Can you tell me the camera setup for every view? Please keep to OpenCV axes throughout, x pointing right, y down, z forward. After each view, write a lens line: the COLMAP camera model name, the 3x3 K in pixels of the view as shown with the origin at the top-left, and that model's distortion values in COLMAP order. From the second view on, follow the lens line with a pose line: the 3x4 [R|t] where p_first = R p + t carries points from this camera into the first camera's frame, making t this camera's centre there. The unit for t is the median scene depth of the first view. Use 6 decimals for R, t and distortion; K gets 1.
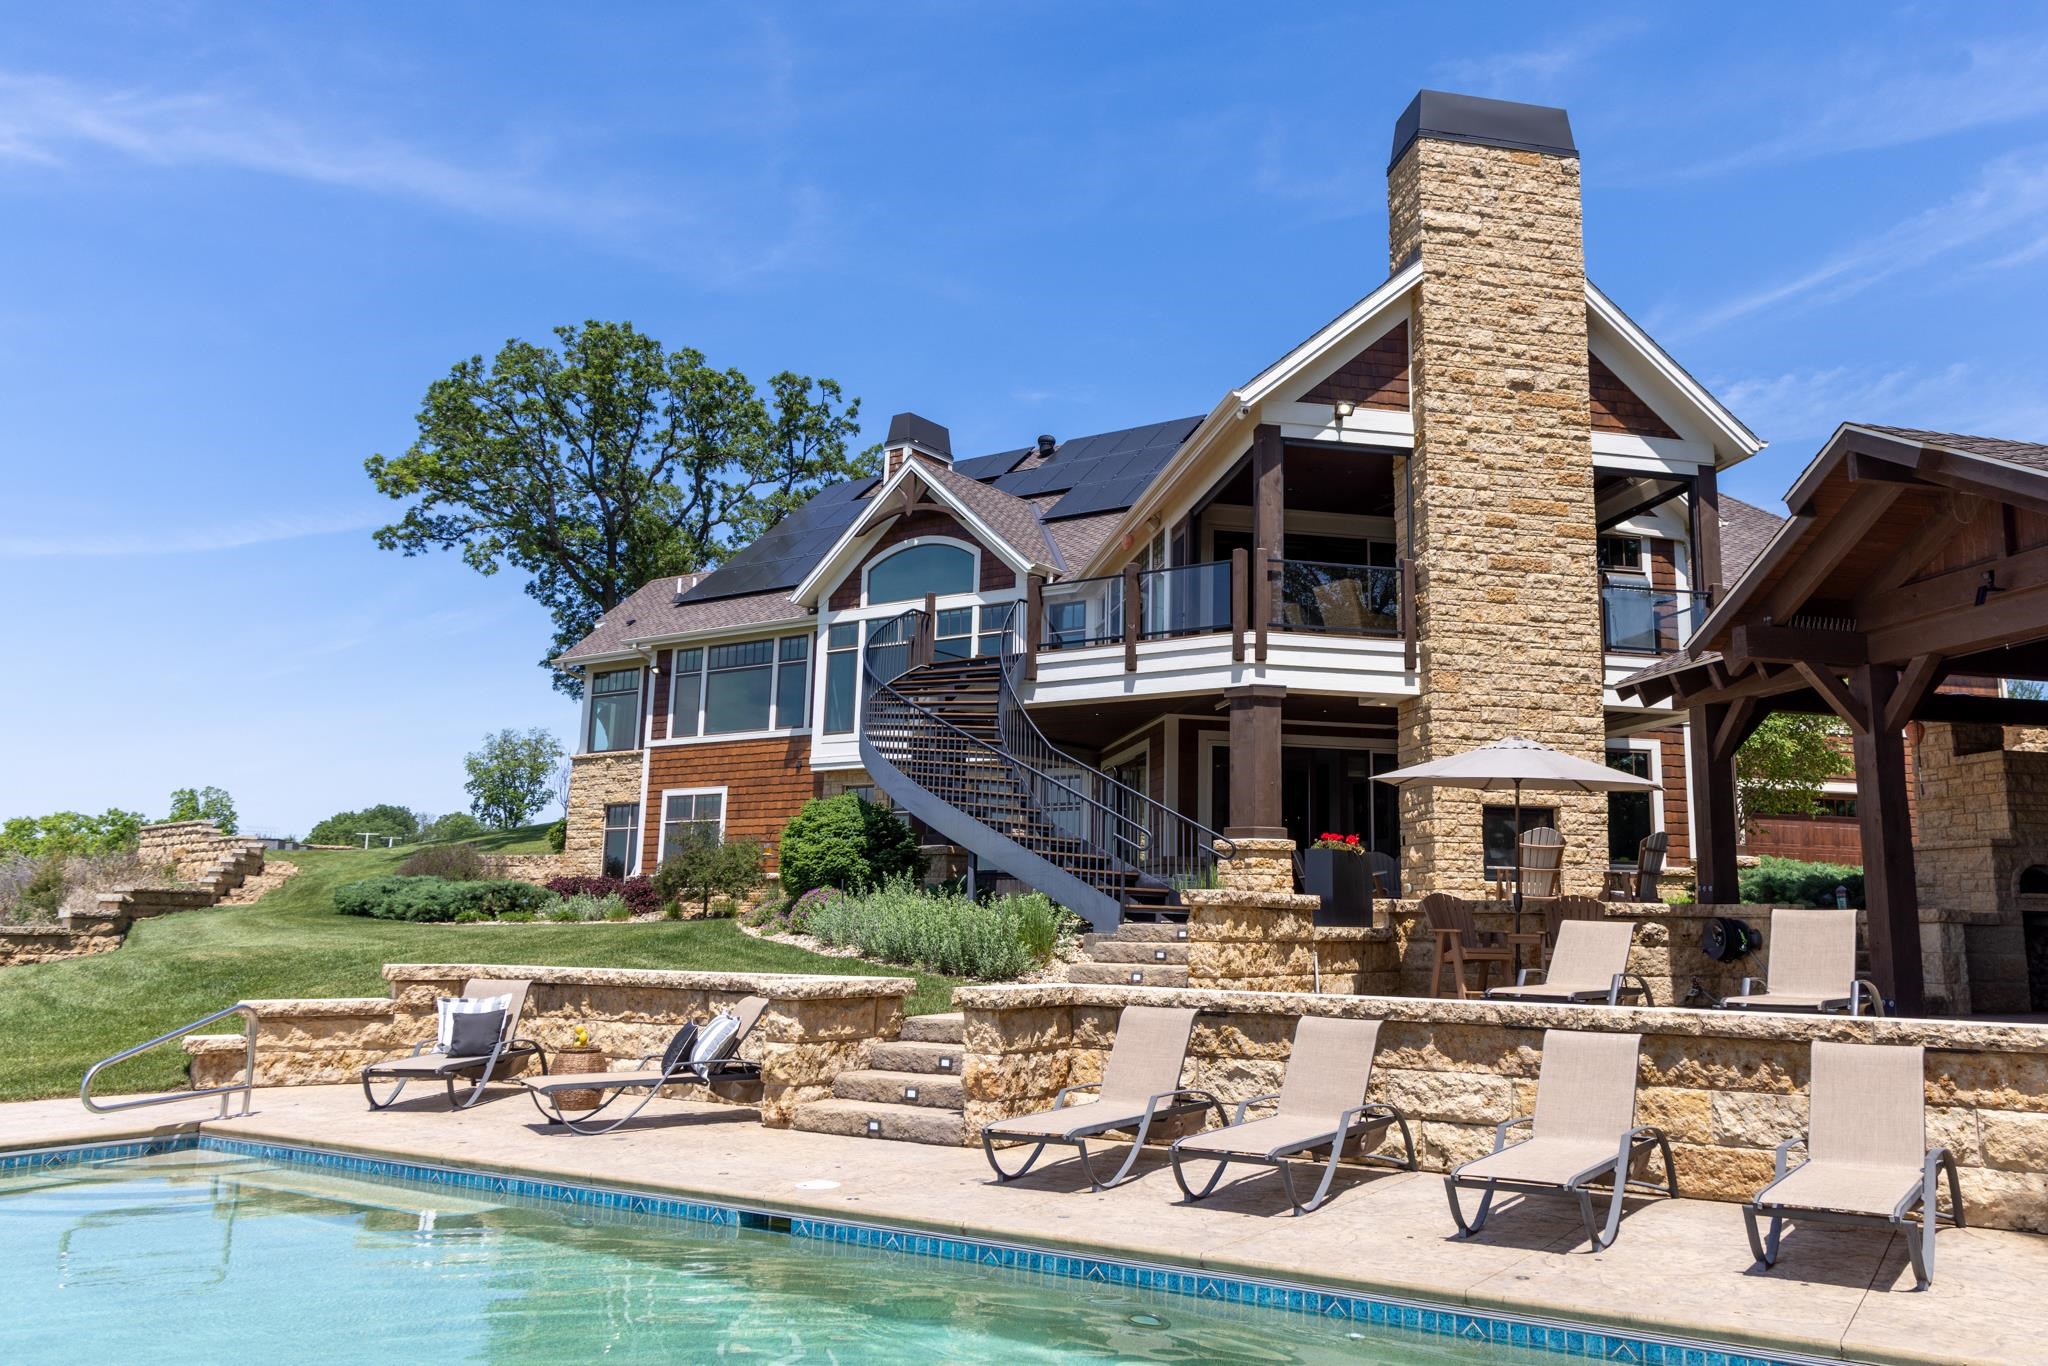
lens RADIAL K [[1399.3, 0, 1027.8], [0, 1399.3, 666.8], [0, 0, 1]] dist [0.009840, -0.001405]
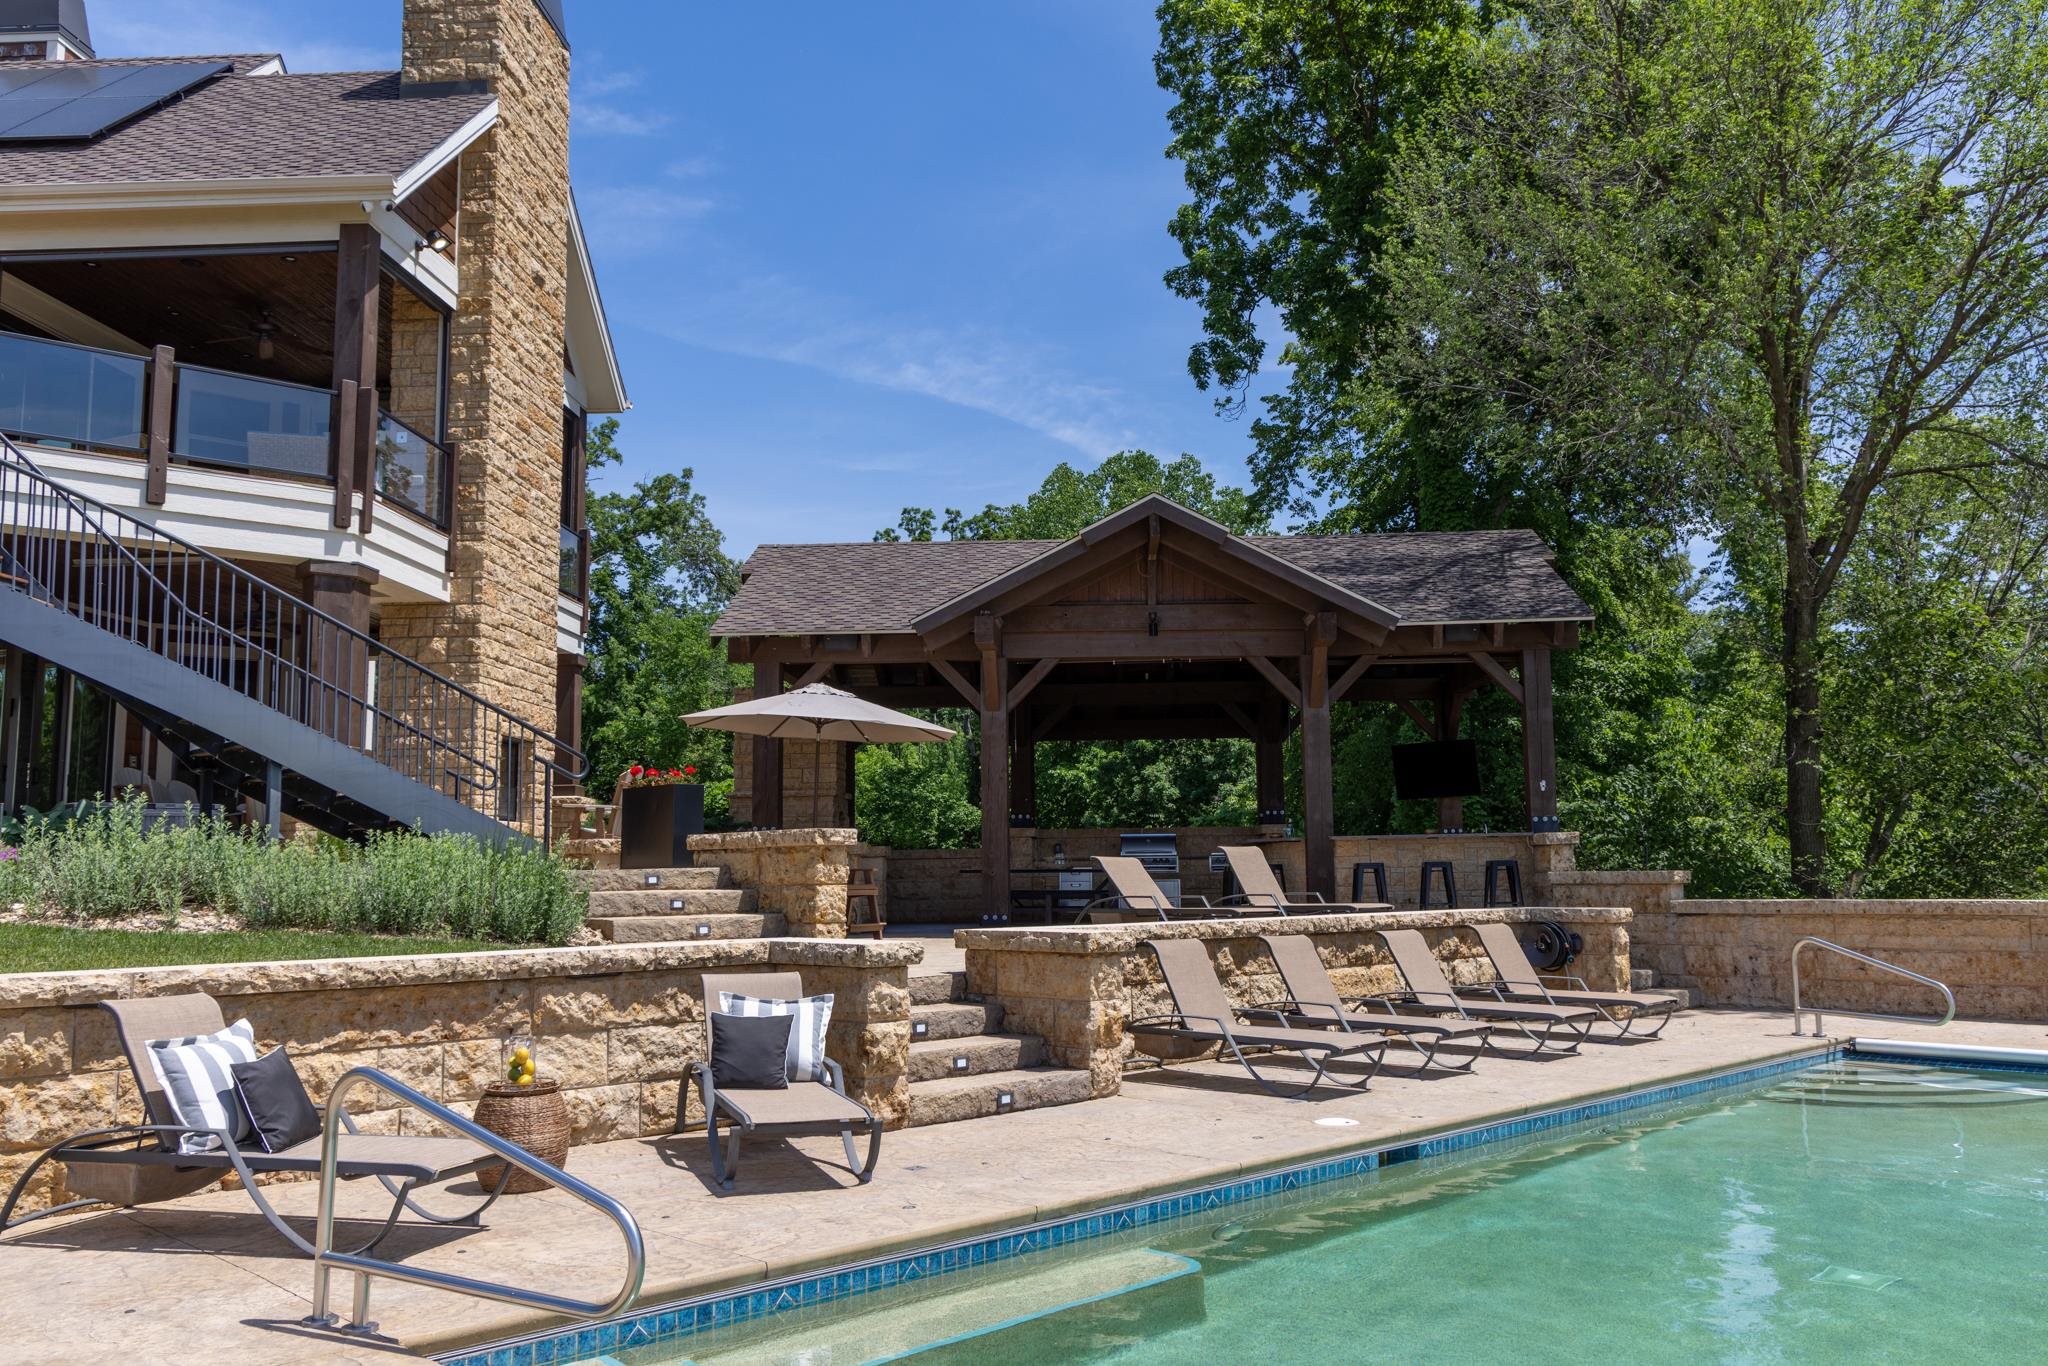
lens RADIAL K [[1587.8, 0, 1024.0], [0, 1587.8, 683.0], [0, 0, 1]] dist [-0.007758, 0.000360]
pose [[0.311179, 0.094645, 0.945627, -0.539686], [-0.156138, 0.986599, -0.047365, 0.061682], [-0.937437, -0.132909, 0.321787, 0.364544]]
